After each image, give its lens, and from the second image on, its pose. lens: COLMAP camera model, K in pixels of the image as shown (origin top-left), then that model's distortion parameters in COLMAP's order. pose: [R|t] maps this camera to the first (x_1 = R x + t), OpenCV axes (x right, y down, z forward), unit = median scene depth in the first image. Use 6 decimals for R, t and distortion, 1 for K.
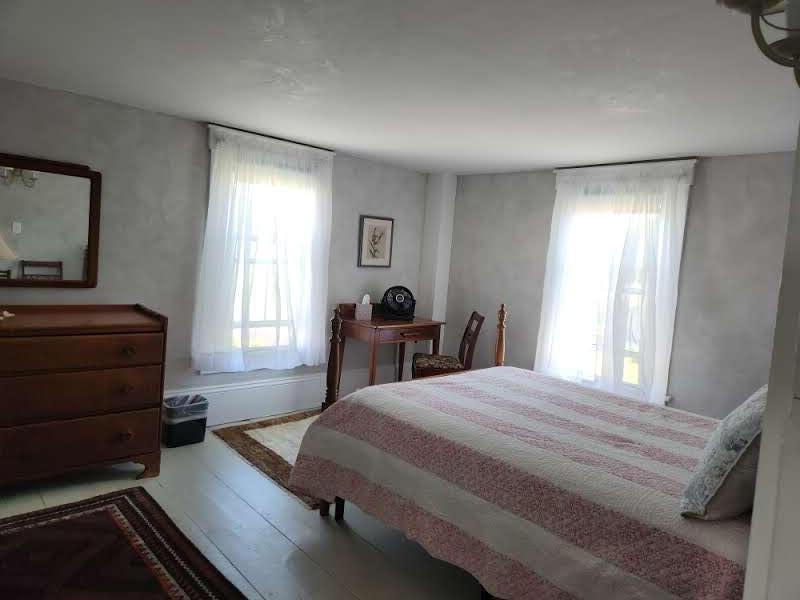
lens RADIAL K [[538.2, 0, 403.5], [0, 538.2, 289.6], [0, 0, 1]] dist [0.067715, -0.047135]
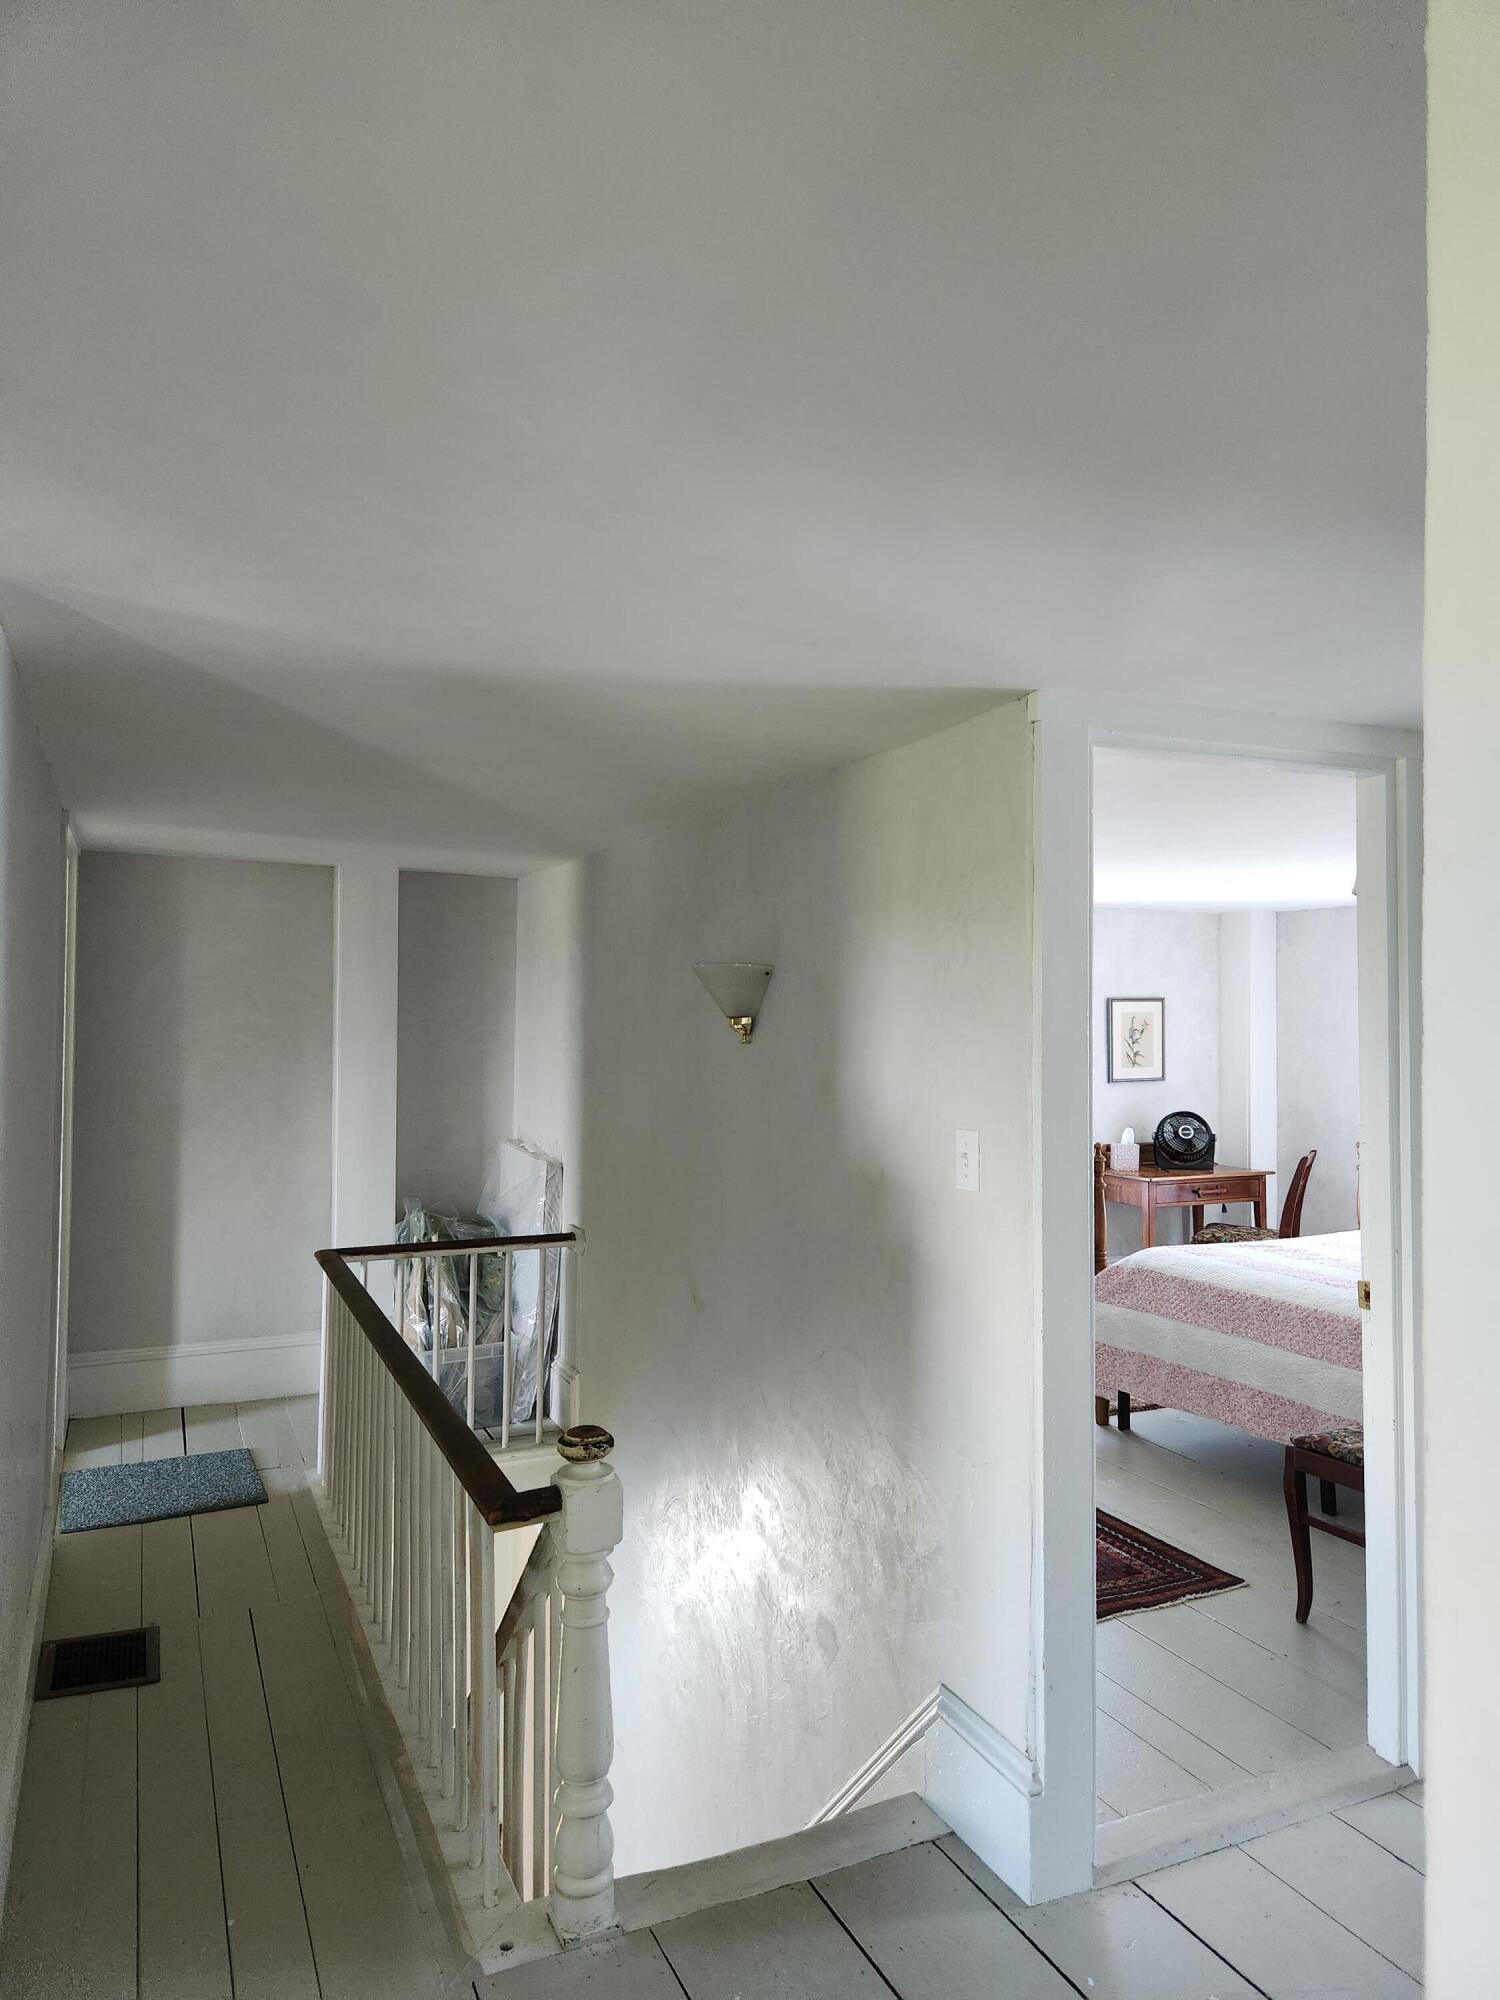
lens RADIAL K [[1345.4, 0, 745.8], [0, 1345.4, 997.5], [0, 0, 1]] dist [0.067715, -0.047135]
pose [[0.947290, -0.078944, -0.310499, 0.010901], [0.046658, 0.992827, -0.110077, 0.013084], [0.316962, 0.089788, 0.944179, -0.719529]]
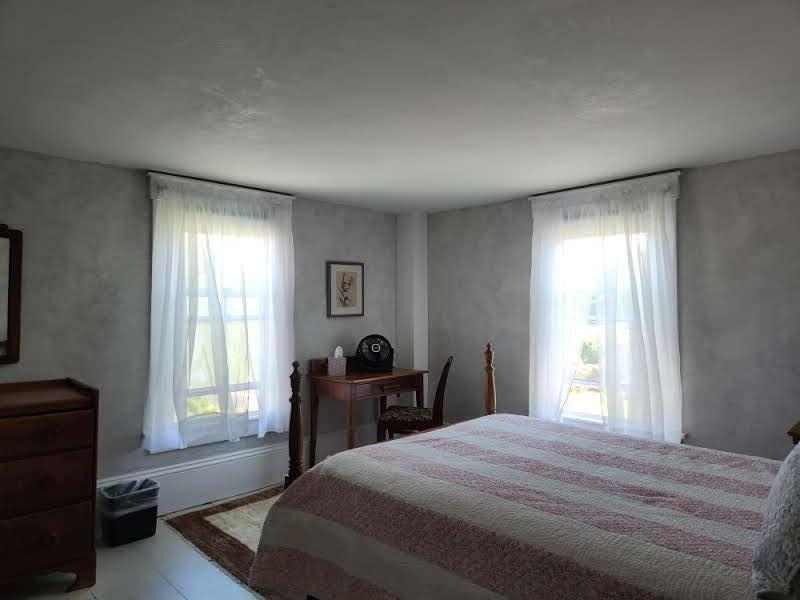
lens RADIAL K [[538.2, 0, 401.4], [0, 538.2, 295.8], [0, 0, 1]] dist [0.067715, -0.047135]
pose [[0.996388, -0.078172, 0.033168, 0.015925], [0.080840, 0.992777, -0.088644, 0.015855], [-0.025999, 0.091006, 0.995511, 0.104960]]
